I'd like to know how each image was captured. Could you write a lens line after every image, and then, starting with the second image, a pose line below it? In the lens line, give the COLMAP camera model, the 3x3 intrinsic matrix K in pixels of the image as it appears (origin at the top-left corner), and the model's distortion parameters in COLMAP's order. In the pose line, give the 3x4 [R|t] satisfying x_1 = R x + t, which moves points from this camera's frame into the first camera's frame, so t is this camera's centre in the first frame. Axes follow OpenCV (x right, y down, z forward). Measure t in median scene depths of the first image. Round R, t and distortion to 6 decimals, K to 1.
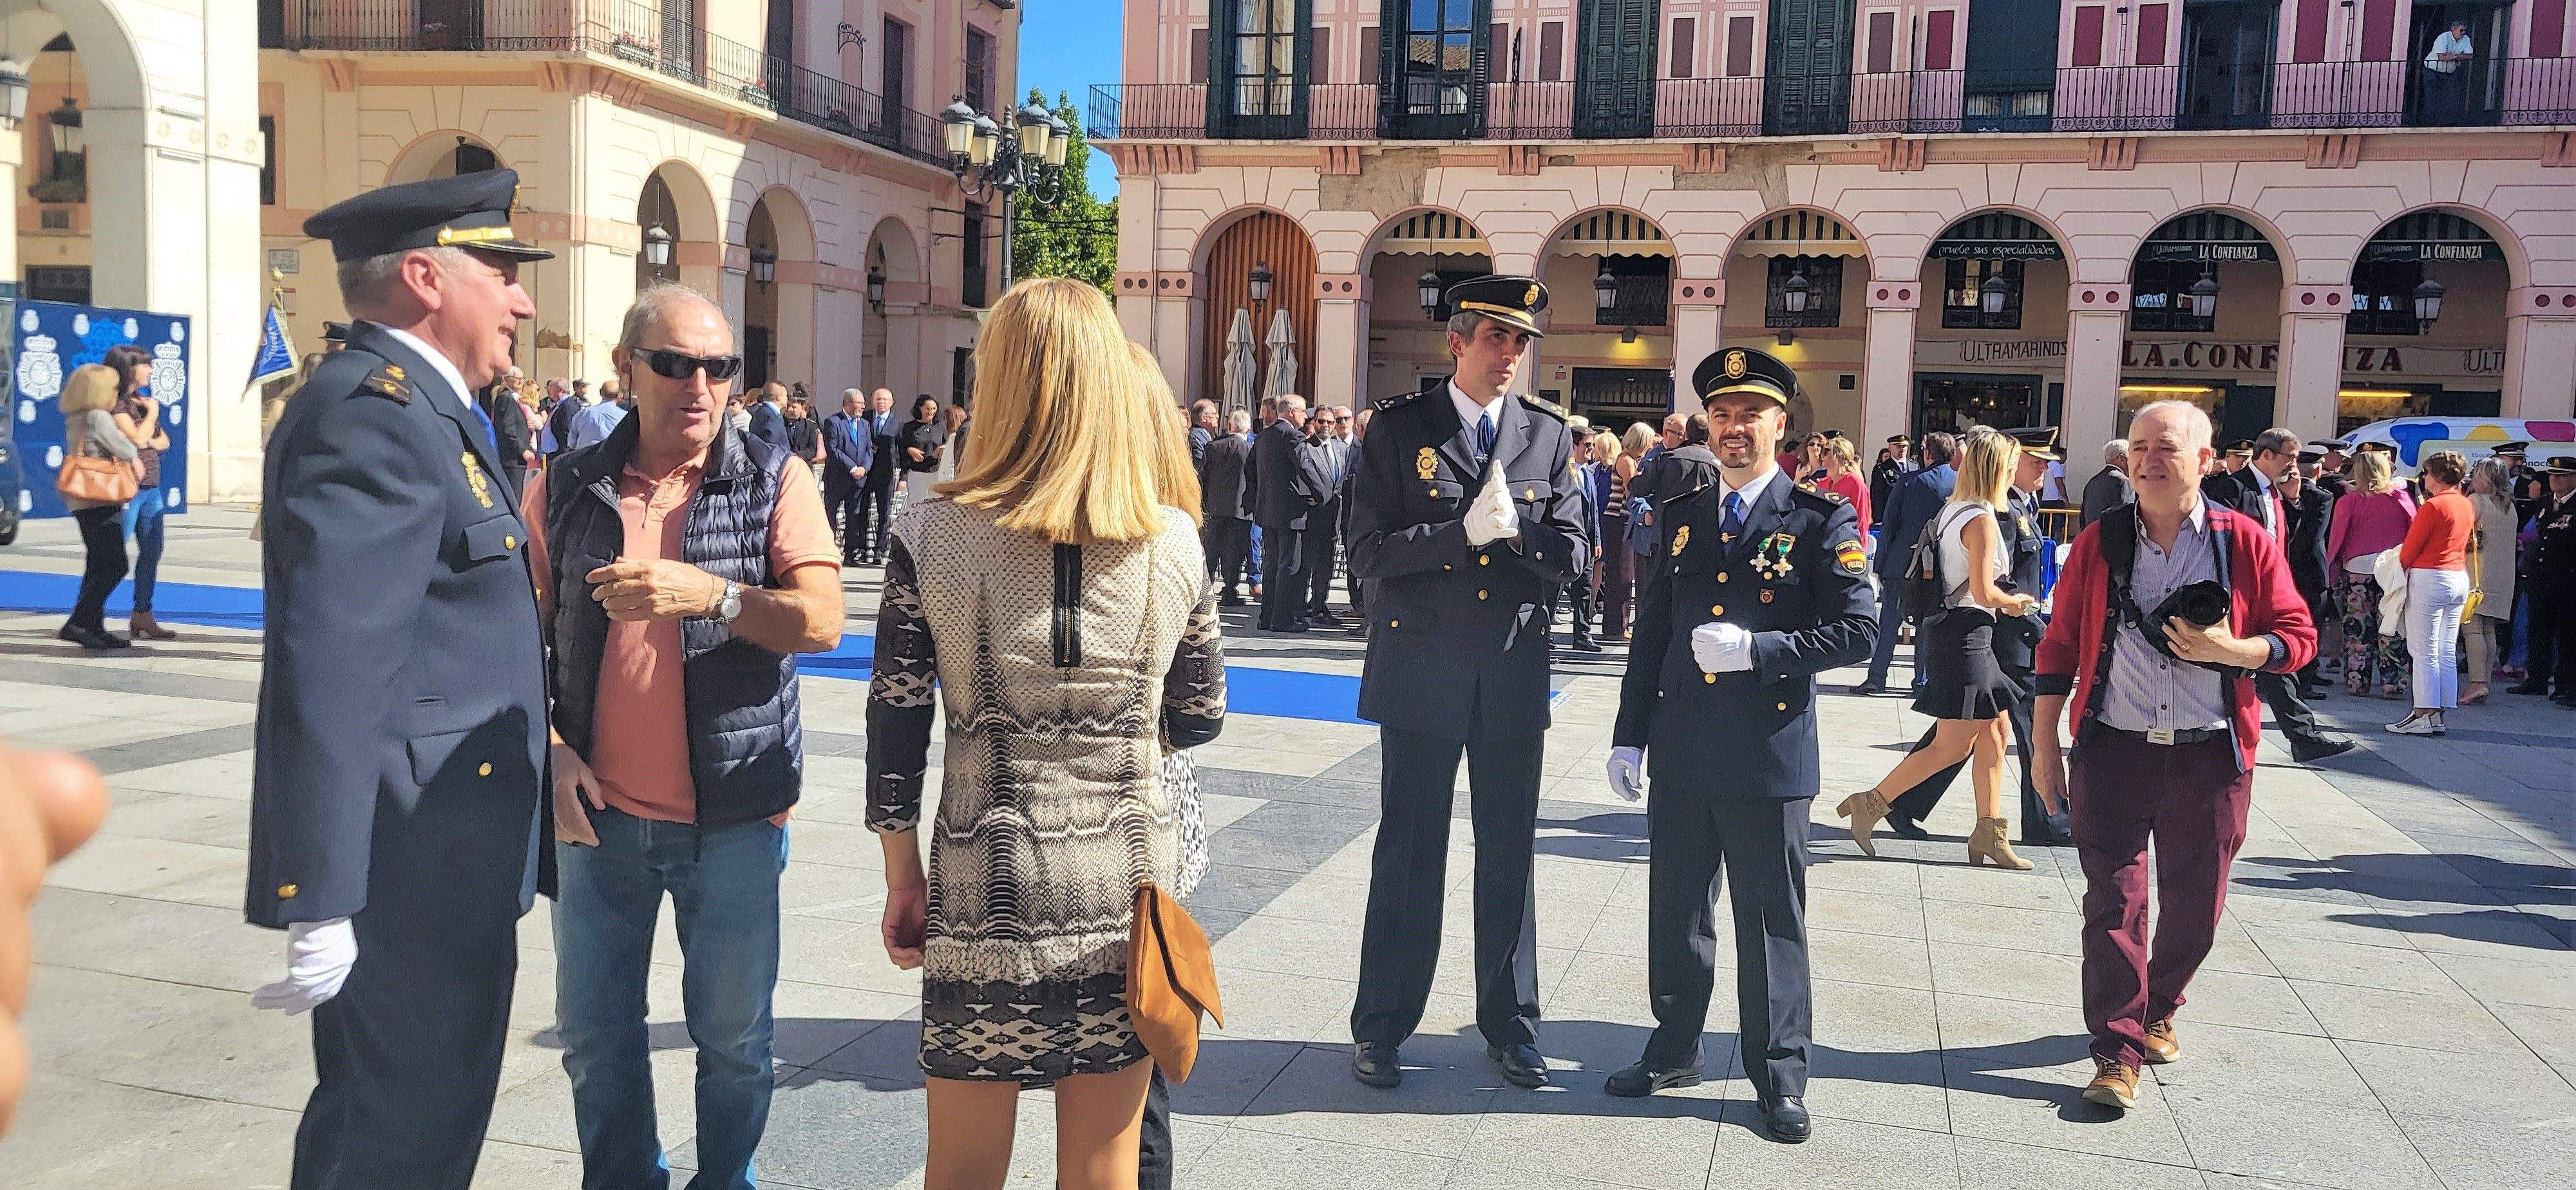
lens RADIAL K [[1971.9, 0, 1338.9], [0, 1971.9, 606.7], [0, 0, 1]] dist [0.065685, -0.025696]
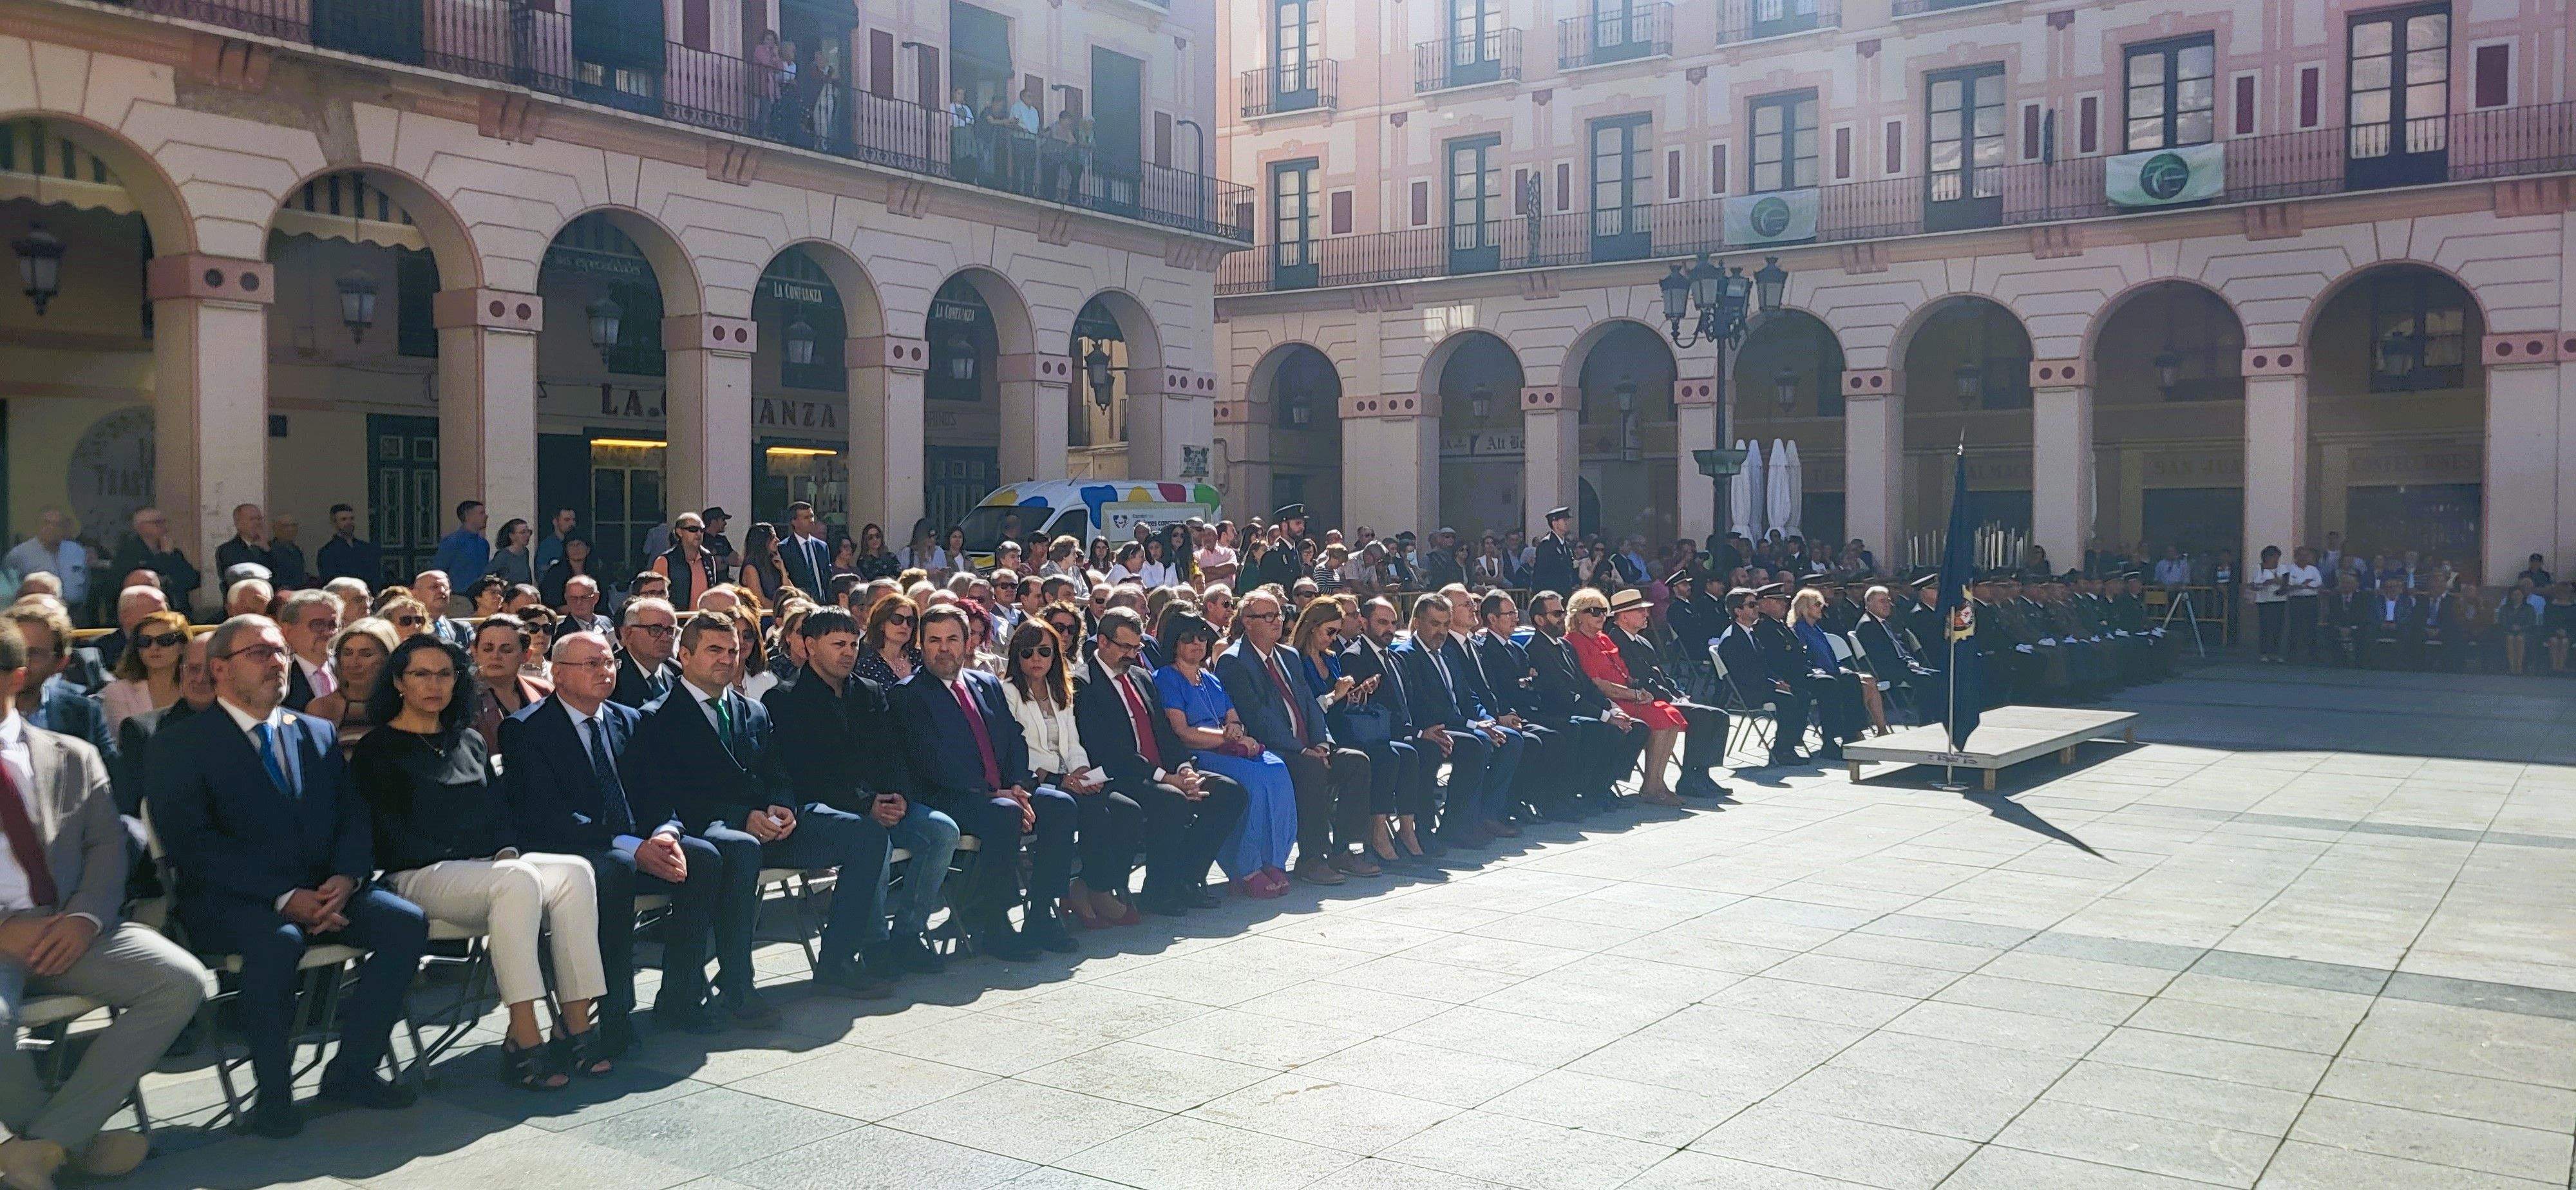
lens RADIAL K [[1971.9, 0, 1320.7], [0, 1971.9, 569.5], [0, 0, 1]] dist [0.065685, -0.025696]
pose [[0.318811, -0.052596, 0.946358, -0.305546], [0.091106, 0.995536, 0.024637, -0.052957], [-0.943429, 0.078364, 0.322180, 0.481823]]
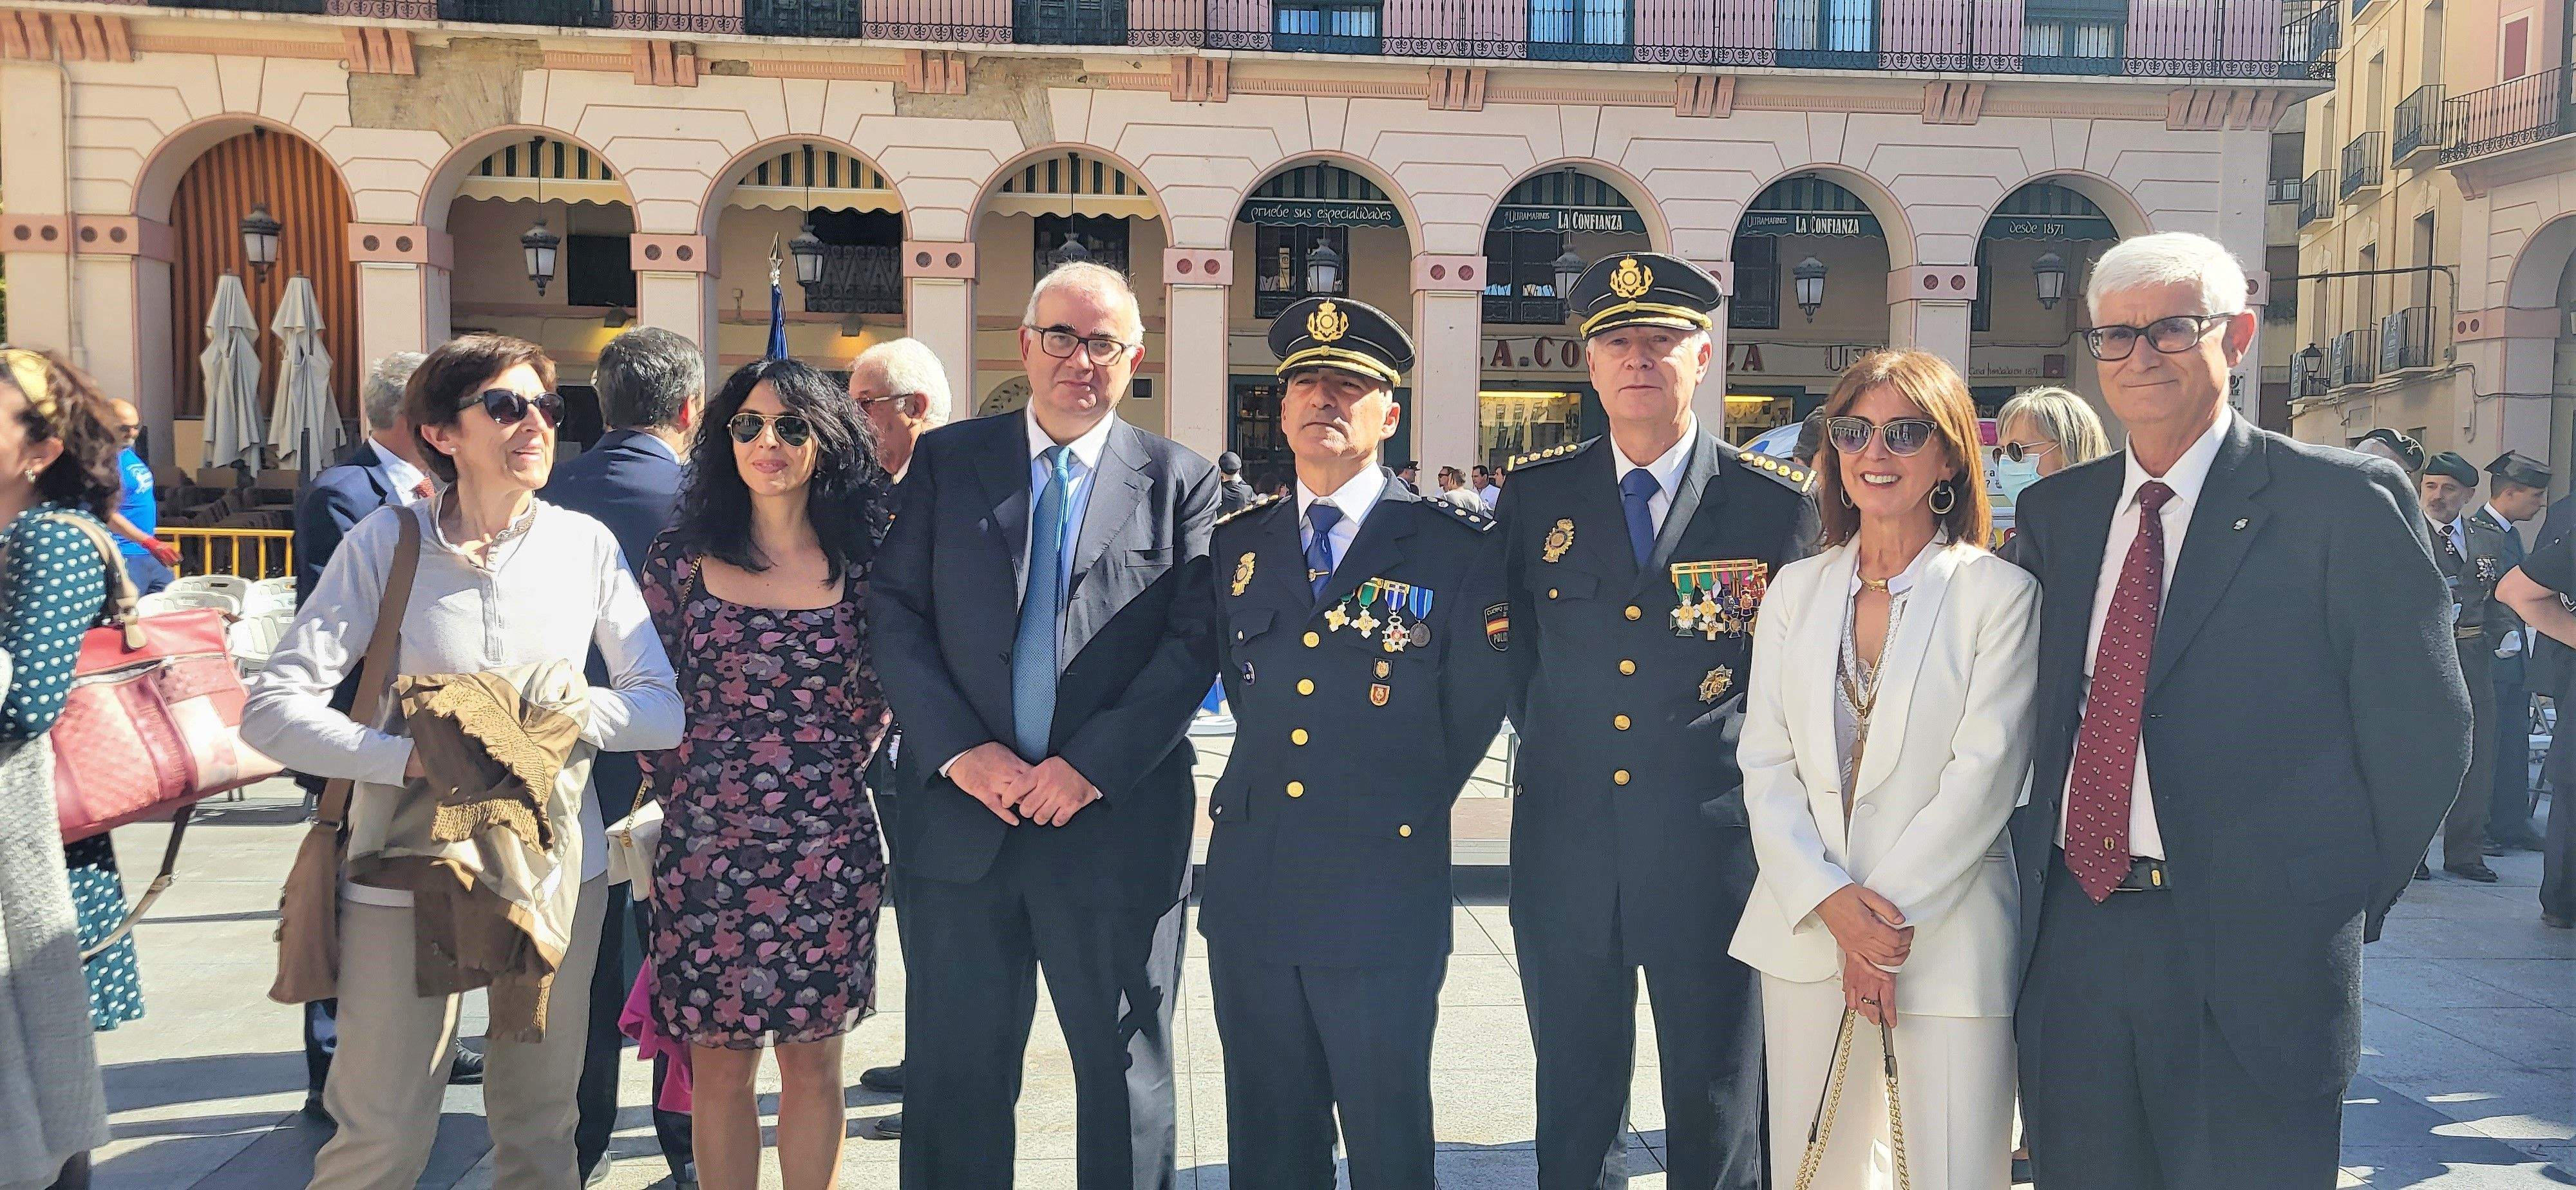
lens RADIAL K [[1897.4, 0, 1323.6], [0, 1897.4, 601.2], [0, 0, 1]] dist [0.049323, -0.004450]
pose [[0.935136, -0.043162, 0.351650, 0.063536], [0.052248, 0.998500, -0.016385, -0.016135], [-0.350415, 0.033695, 0.935988, 0.305902]]
